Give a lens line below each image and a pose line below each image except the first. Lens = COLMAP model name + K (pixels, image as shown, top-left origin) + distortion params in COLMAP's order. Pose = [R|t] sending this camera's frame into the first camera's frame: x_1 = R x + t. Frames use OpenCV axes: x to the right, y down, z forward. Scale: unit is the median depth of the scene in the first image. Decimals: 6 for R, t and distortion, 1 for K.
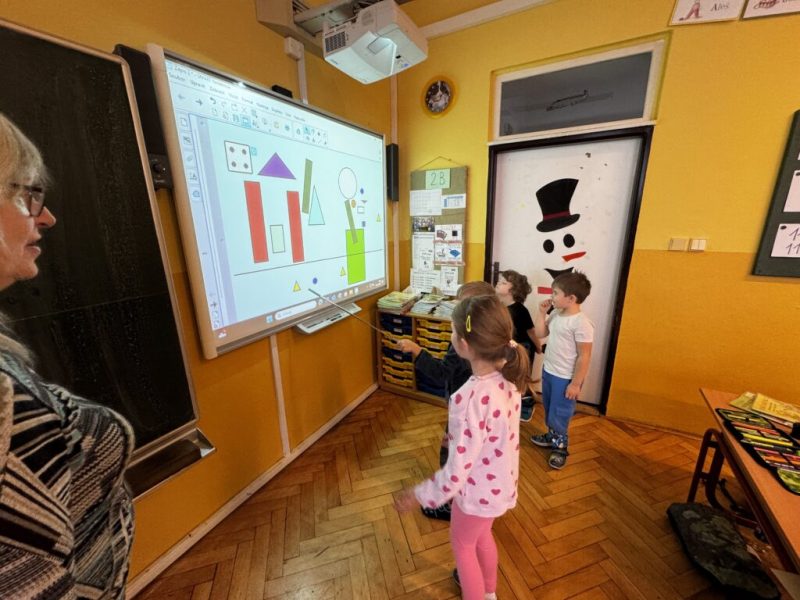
lens RADIAL K [[321.4, 0, 400.6], [0, 321.4, 299.3], [0, 0, 1]] dist [0.000658, -0.000017]
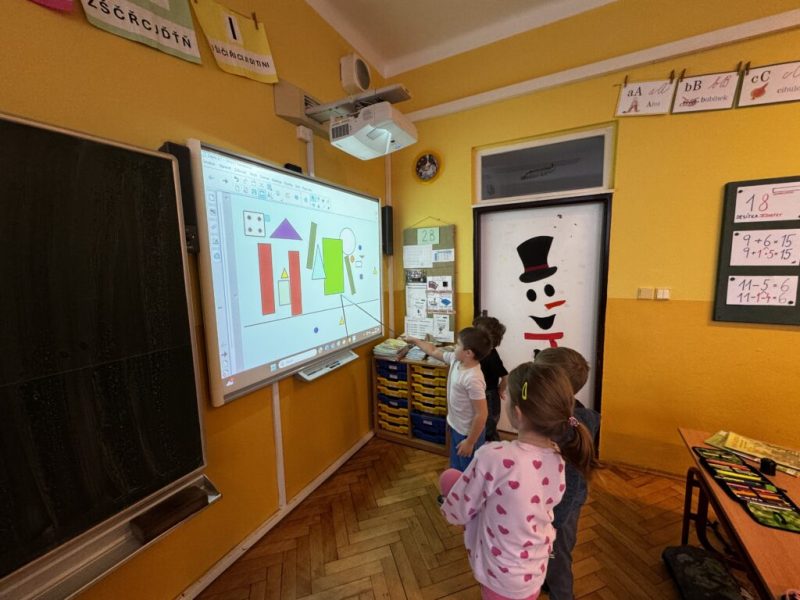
lens RADIAL K [[321.4, 0, 400.7], [0, 321.4, 298.7], [0, 0, 1]] dist [0.000658, -0.000017]
pose [[0.999718, -0.008792, 0.022068, -0.008312], [0.011830, 0.989865, -0.141520, -0.007373], [-0.020600, 0.141741, 0.989689, -0.089806]]
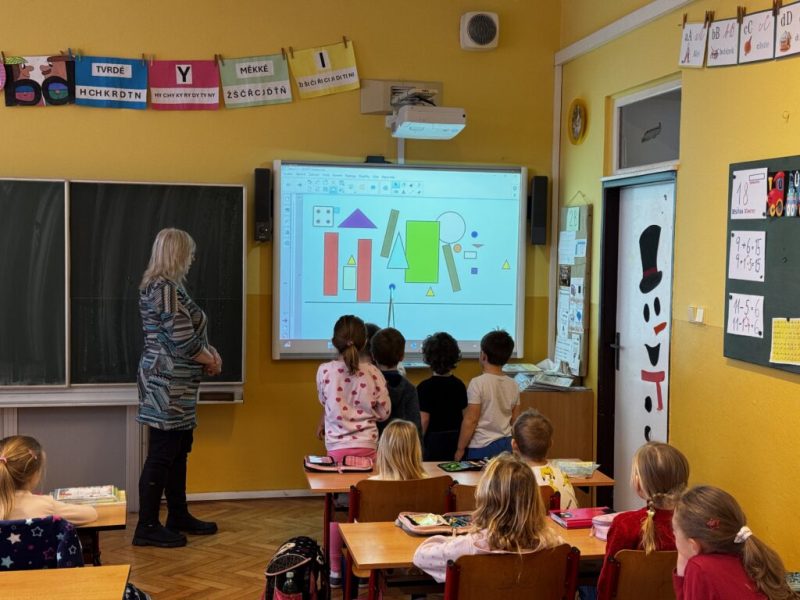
lens RADIAL K [[1149.0, 0, 402.0], [0, 1149.0, 298.0], [0, 0, 1]] dist [0.119758, 0.000000]
pose [[0.635405, 0.065415, -0.769403, 2.868741], [-0.220628, 0.970248, -0.099713, 0.248009], [0.739989, 0.233110, 0.630932, -1.429878]]
